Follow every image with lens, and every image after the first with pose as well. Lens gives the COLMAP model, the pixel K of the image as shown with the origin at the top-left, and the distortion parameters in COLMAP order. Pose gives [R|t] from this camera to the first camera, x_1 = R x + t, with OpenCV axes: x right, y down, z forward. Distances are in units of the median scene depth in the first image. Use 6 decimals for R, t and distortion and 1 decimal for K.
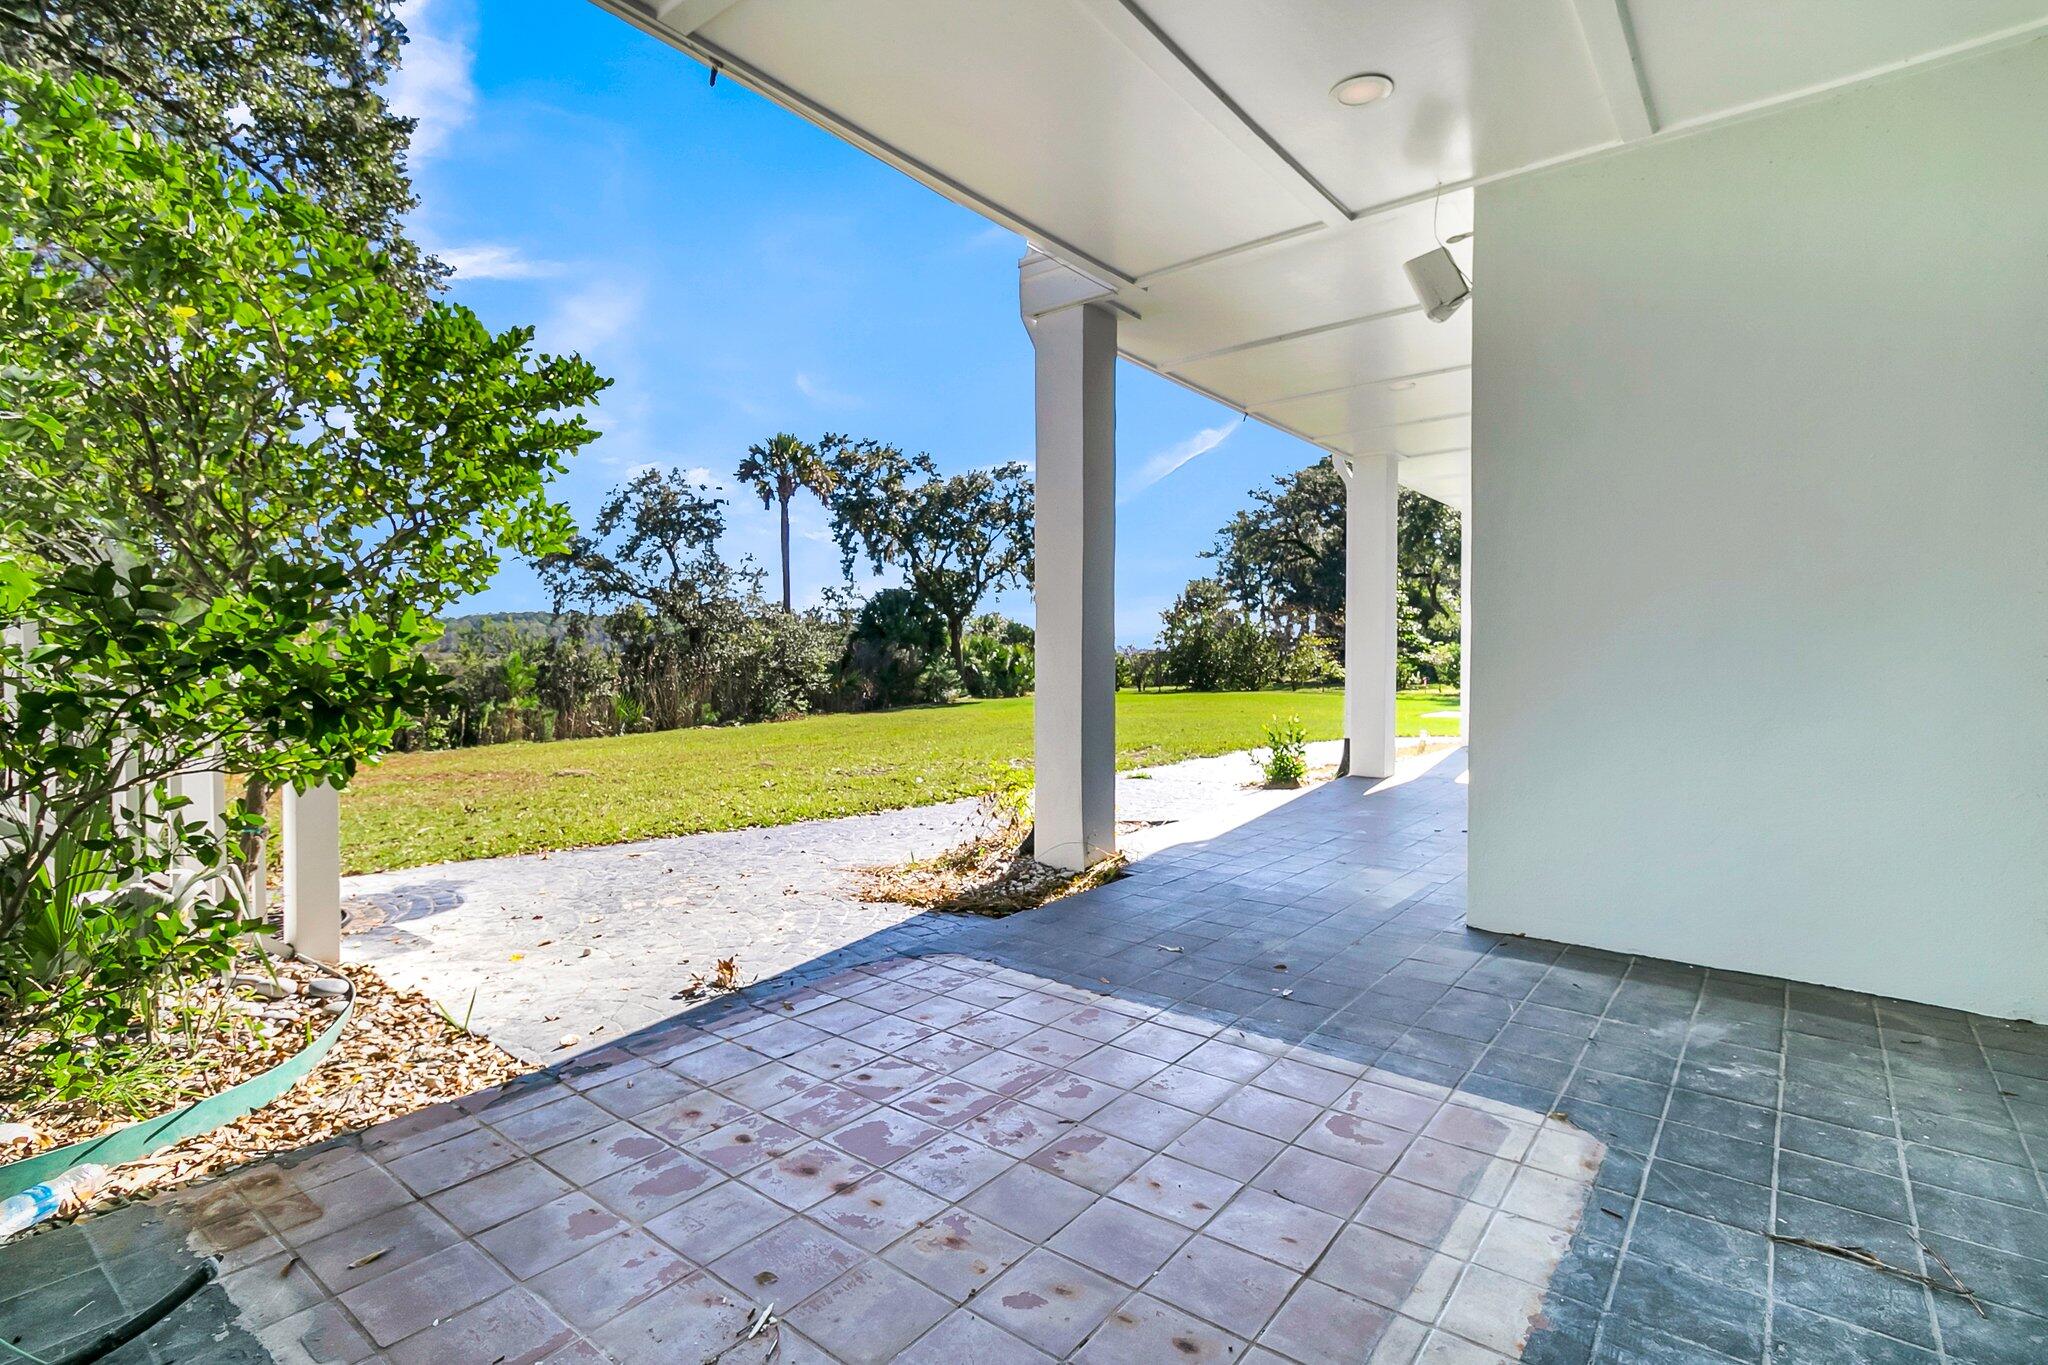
lens RADIAL K [[987.2, 0, 1025.3], [0, 987.2, 646.8], [0, 0, 1]] dist [-0.000454, 0.000313]
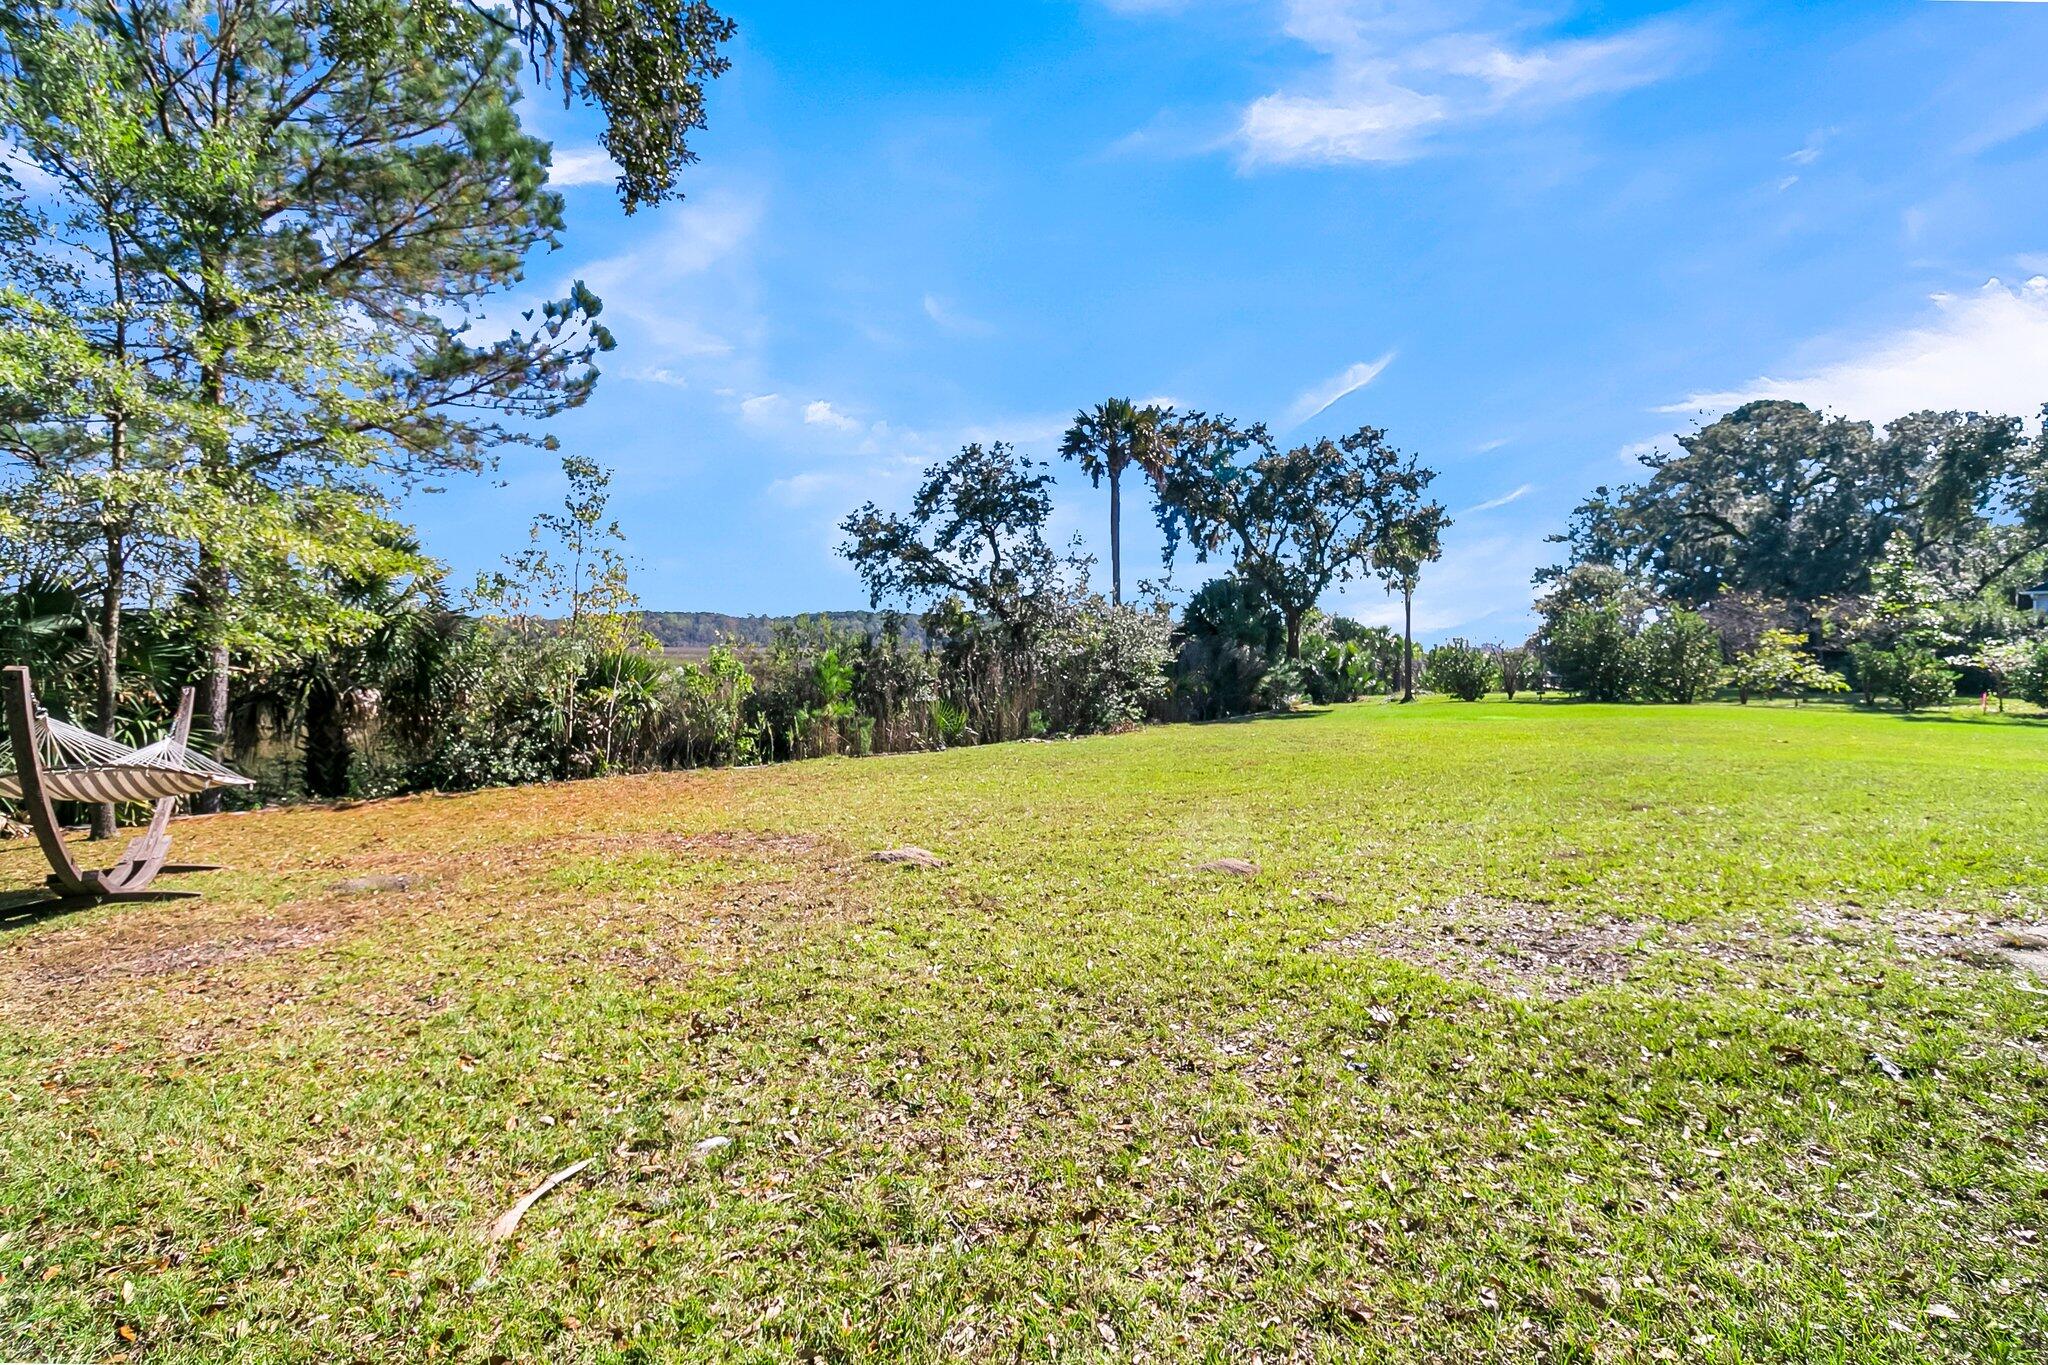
lens RADIAL K [[987.2, 0, 1025.3], [0, 987.2, 646.8], [0, 0, 1]] dist [-0.000454, 0.000313]
pose [[0.957976, 0.005033, -0.286804, -0.072527], [-0.003819, 0.999981, 0.004792, -0.002402], [0.286823, -0.003495, 0.957977, 0.152443]]
